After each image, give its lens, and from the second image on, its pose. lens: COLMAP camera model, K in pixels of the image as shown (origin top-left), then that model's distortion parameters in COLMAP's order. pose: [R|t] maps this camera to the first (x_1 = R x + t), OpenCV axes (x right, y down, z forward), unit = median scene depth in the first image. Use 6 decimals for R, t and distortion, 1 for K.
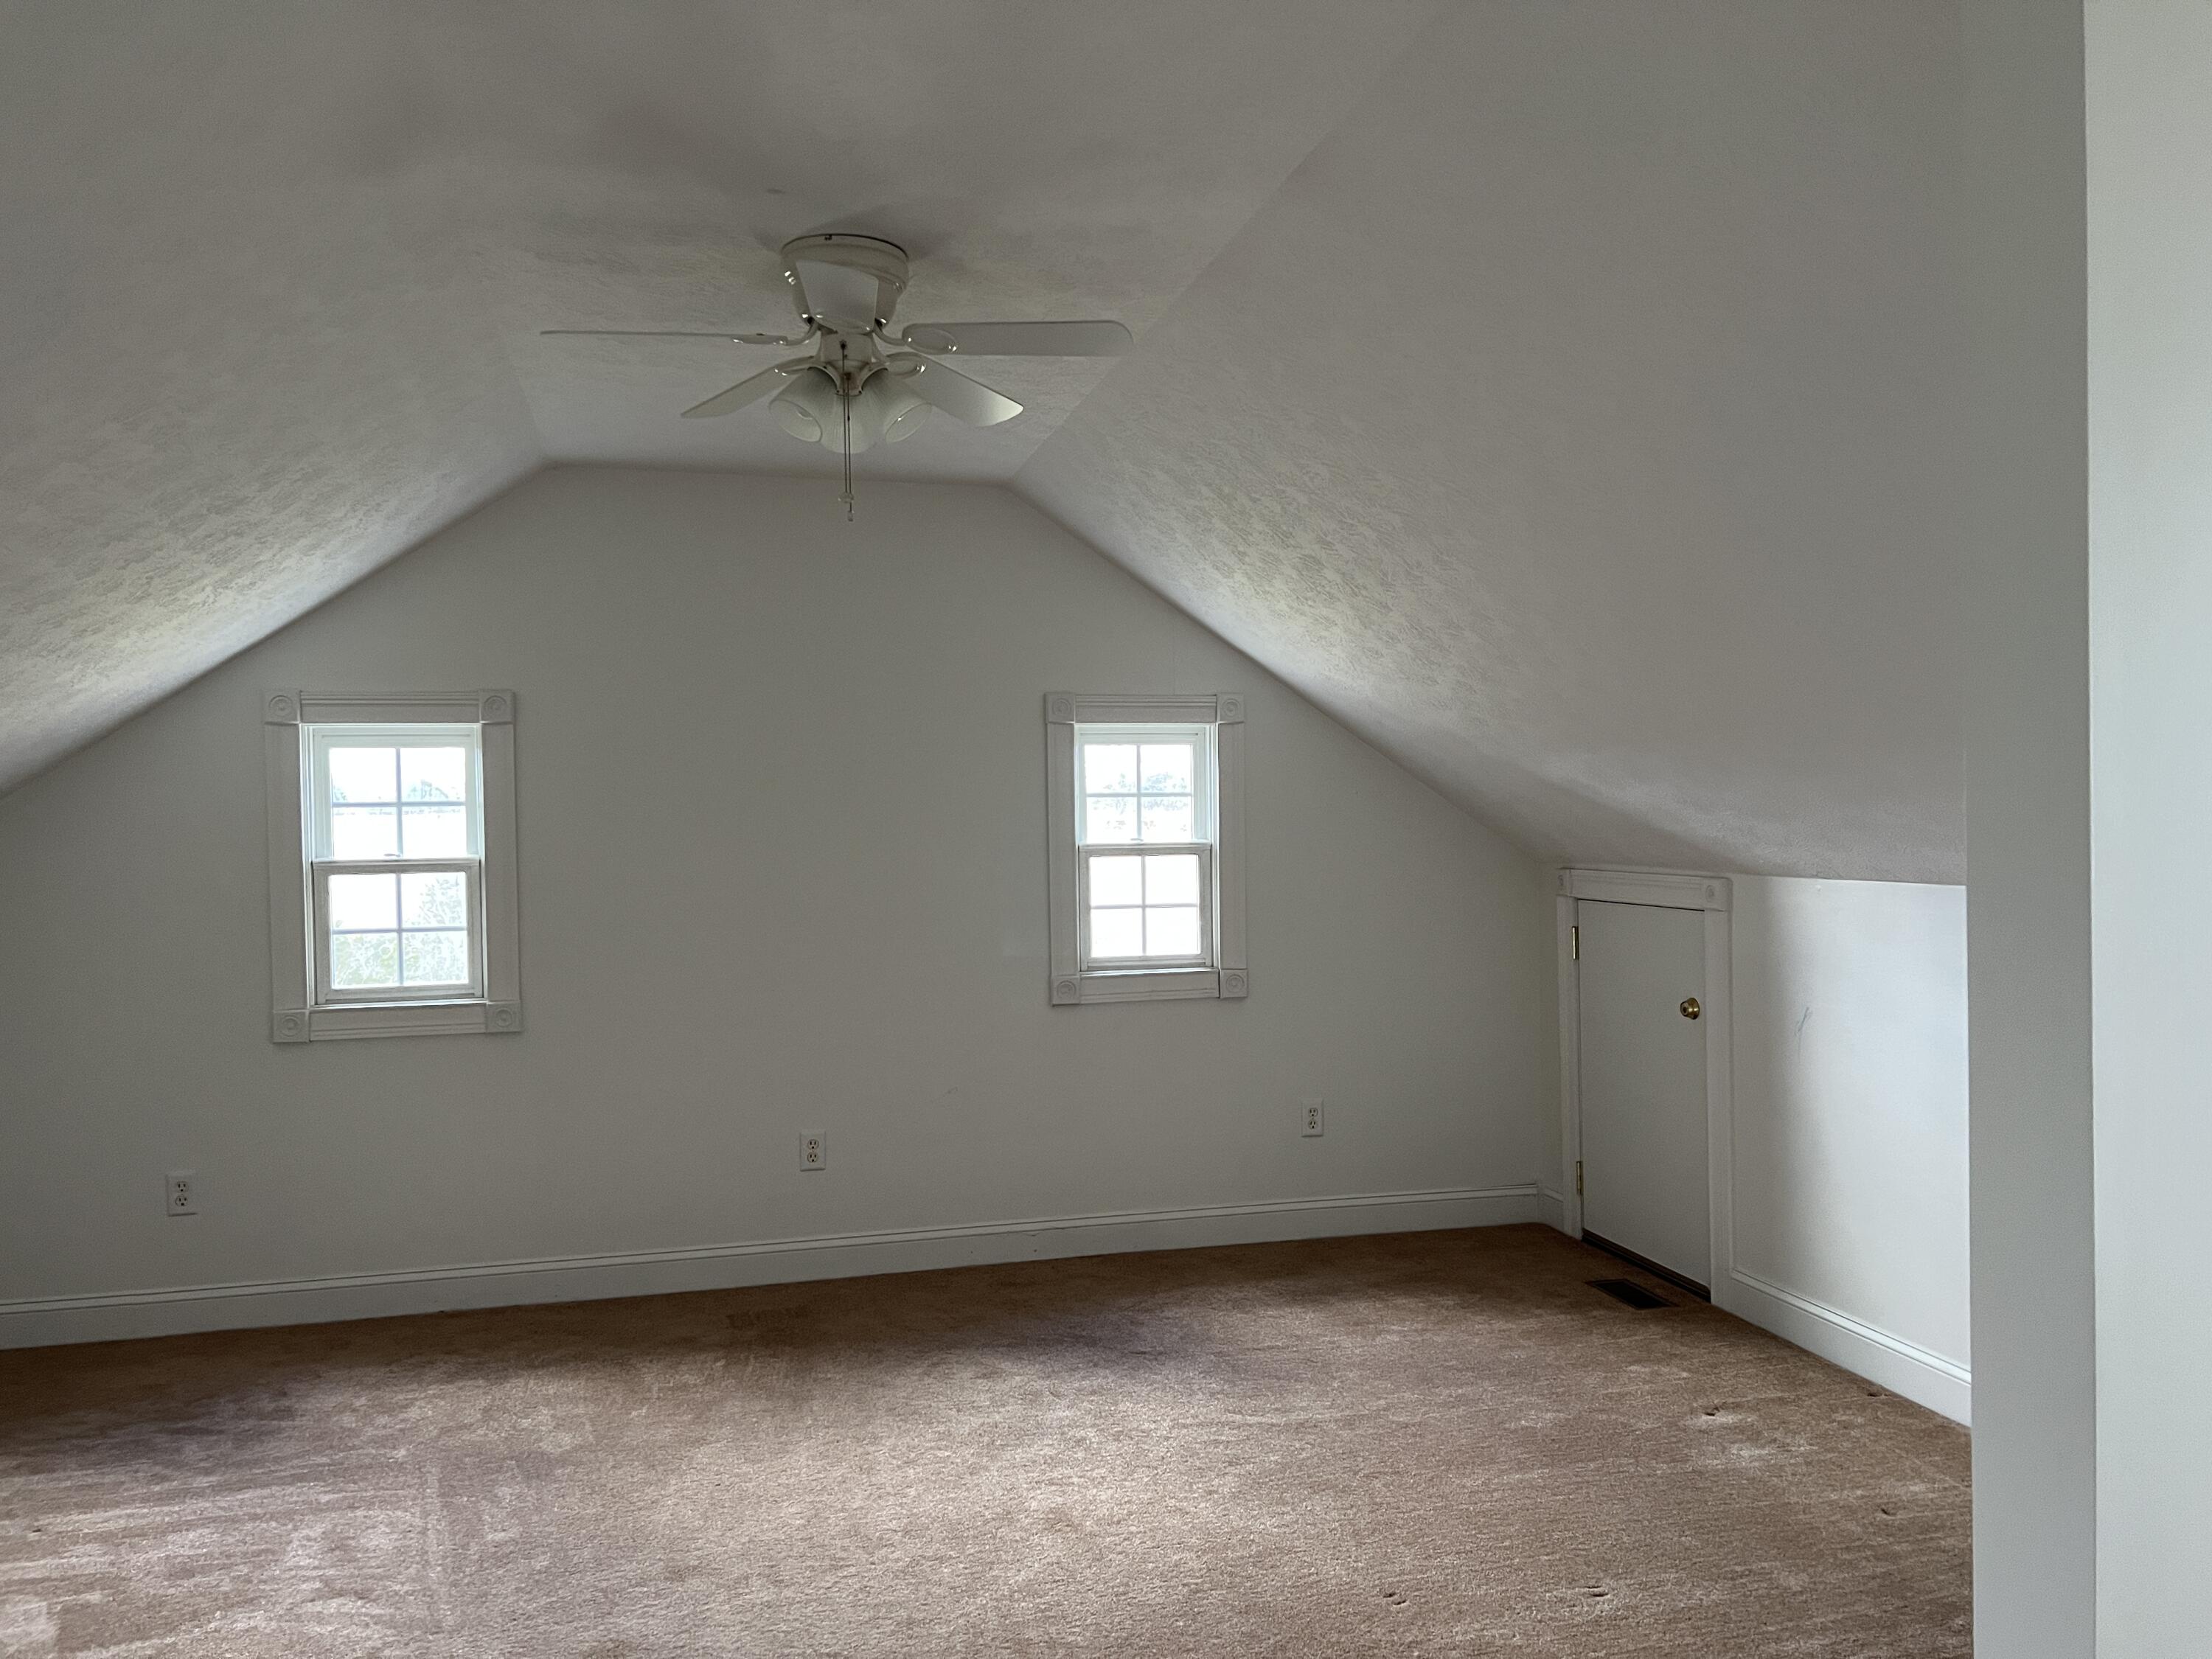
lens RADIAL K [[1689.3, 0, 1105.6], [0, 1689.3, 816.6], [0, 0, 1]] dist [0.053231, -0.056309]
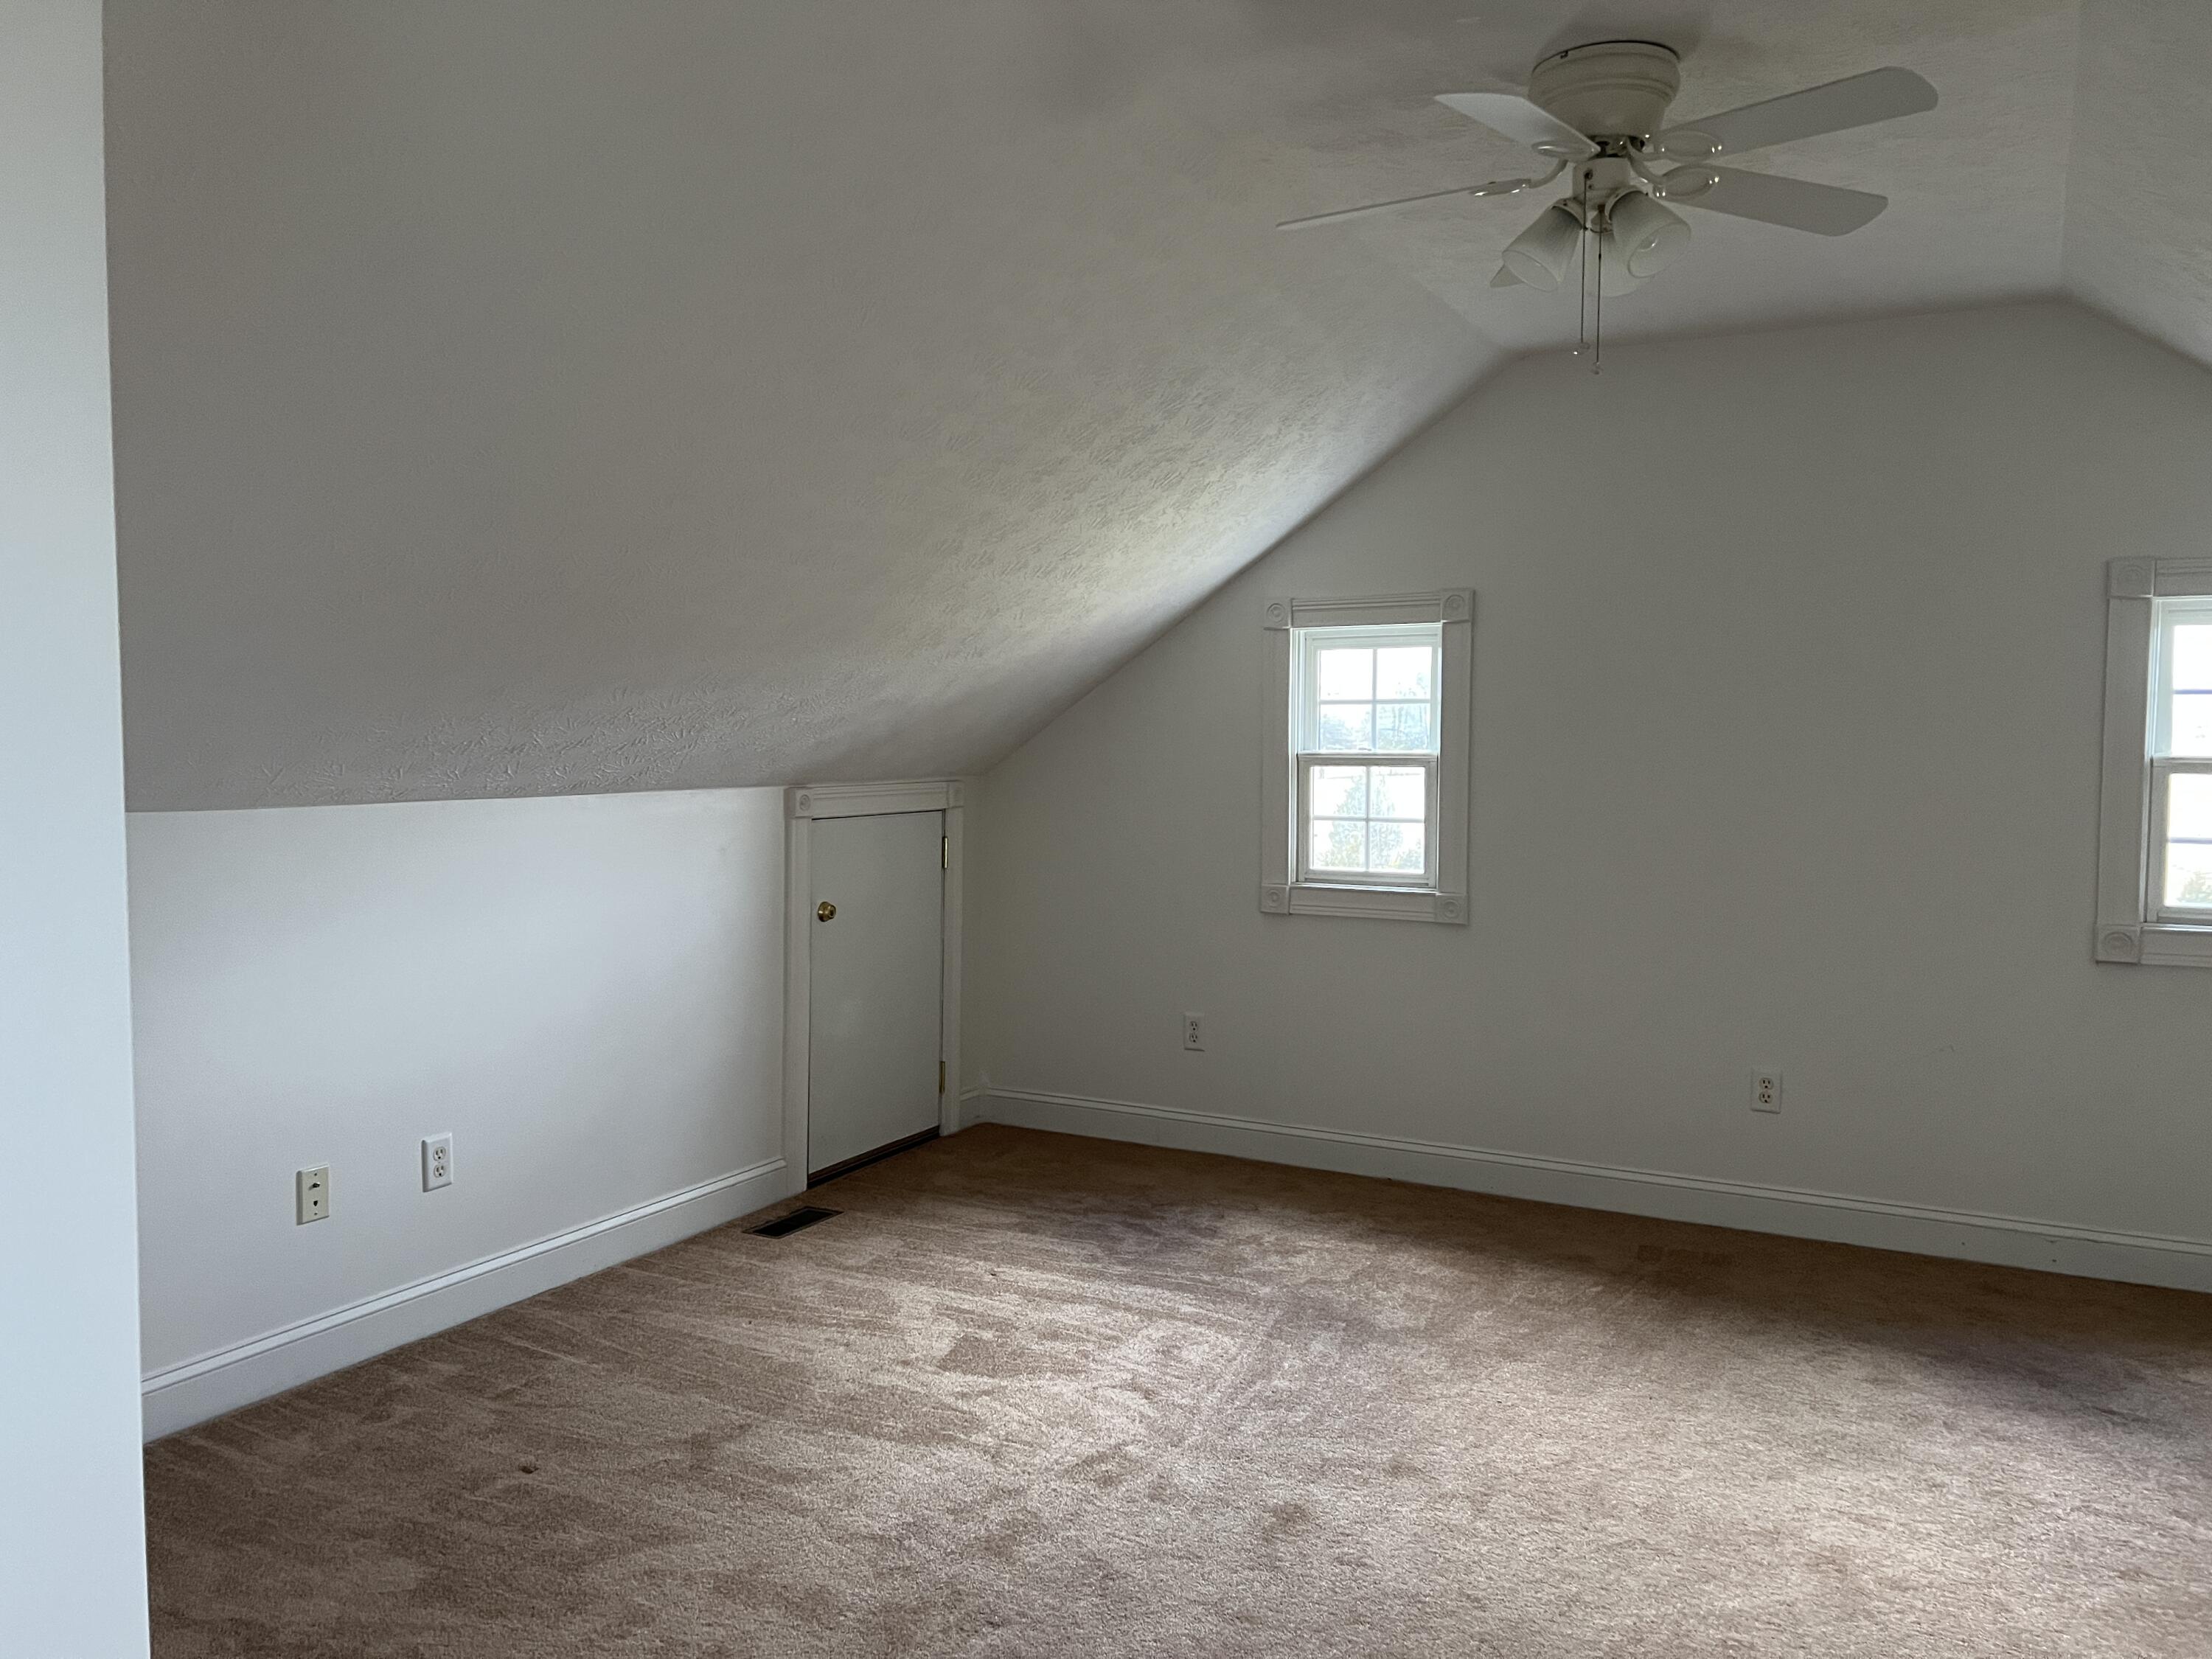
lens RADIAL K [[1689.3, 0, 1100.9], [0, 1689.3, 829.7], [0, 0, 1]] dist [0.053231, -0.056309]
pose [[0.721061, 0.056518, -0.690563, 0.238017], [-0.012345, 0.997557, 0.068752, 0.002420], [0.692762, -0.041049, 0.719997, 0.143161]]
